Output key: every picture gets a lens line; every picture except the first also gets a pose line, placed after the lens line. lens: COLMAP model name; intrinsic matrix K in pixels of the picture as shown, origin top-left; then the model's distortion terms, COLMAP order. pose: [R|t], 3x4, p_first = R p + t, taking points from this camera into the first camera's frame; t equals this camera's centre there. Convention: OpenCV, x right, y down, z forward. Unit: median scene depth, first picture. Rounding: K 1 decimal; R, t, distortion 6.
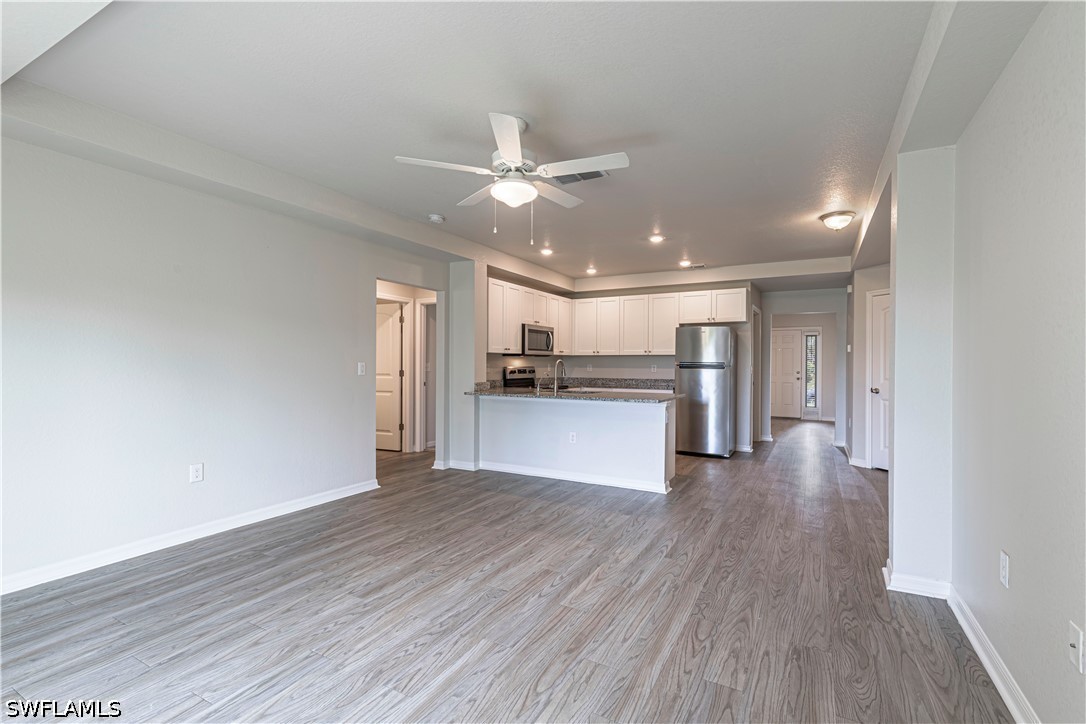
lens RADIAL K [[482.5, 0, 553.2], [0, 482.5, 363.7], [0, 0, 1]] dist [0.011694, -0.003298]
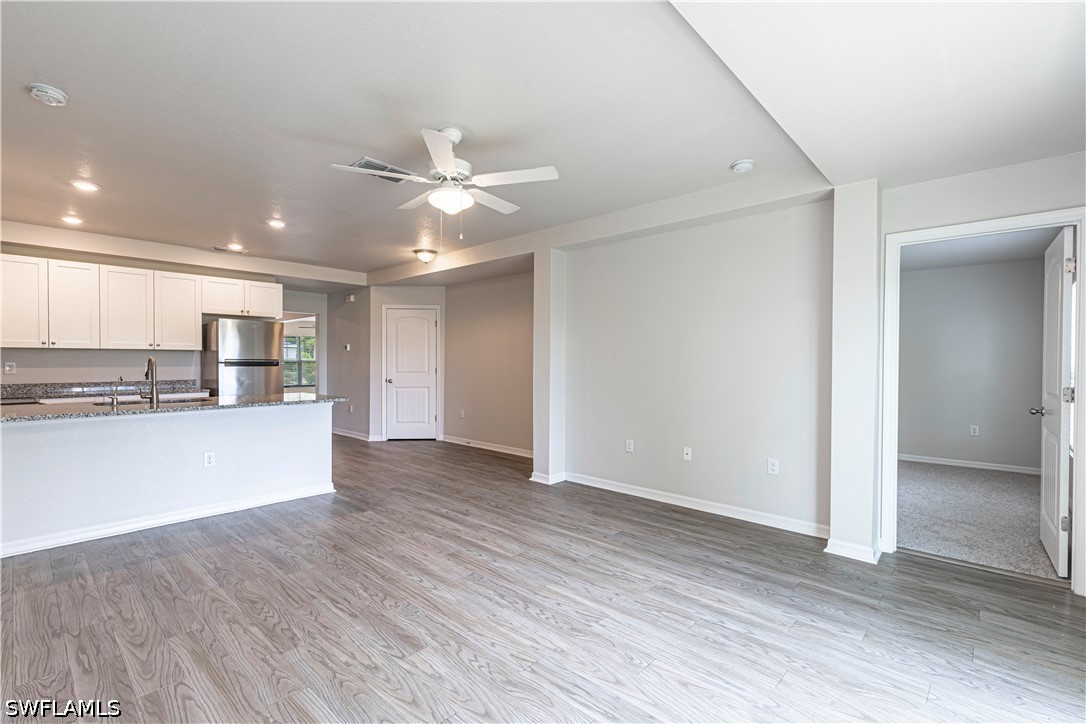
lens RADIAL K [[482.5, 0, 545.7], [0, 482.5, 362.5], [0, 0, 1]] dist [0.011694, -0.003298]
pose [[0.251912, -0.007770, 0.967719, -0.896614], [-0.000921, 0.999965, 0.008269, -0.011427], [-0.967750, -0.002975, 0.251896, 0.460875]]
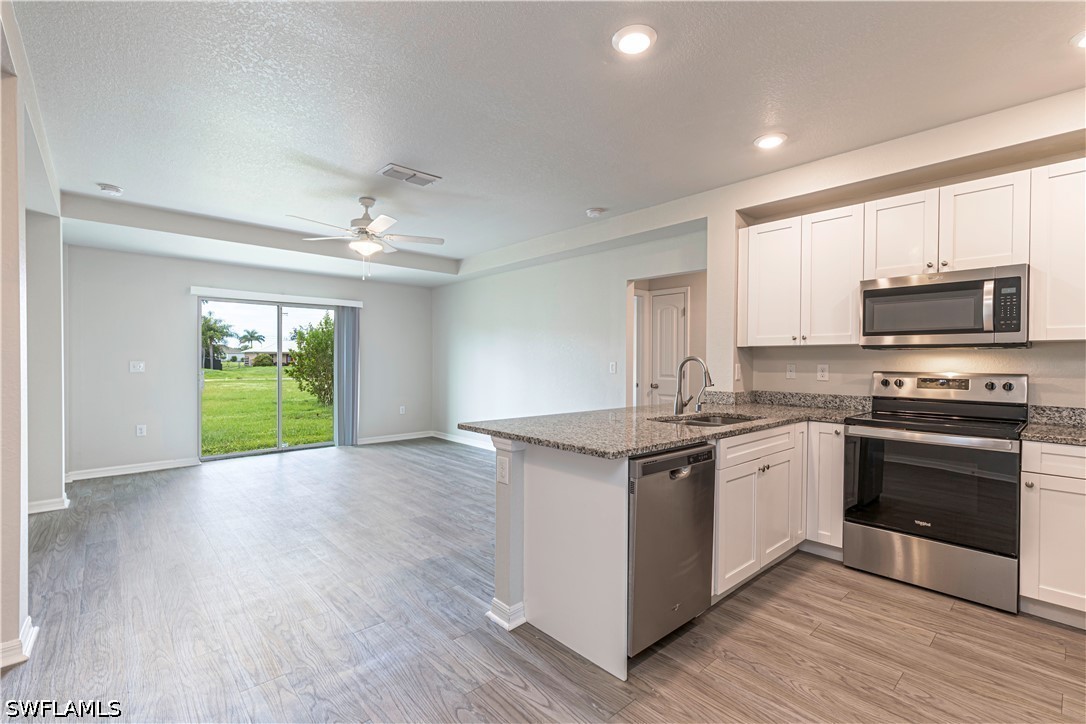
lens RADIAL K [[482.5, 0, 551.7], [0, 482.5, 365.1], [0, 0, 1]] dist [0.011694, -0.003298]
pose [[-0.330122, 0.006039, -0.943919, 0.991921], [-0.005177, 0.999953, 0.008208, -0.005675], [0.943924, 0.007596, -0.330075, 1.759282]]
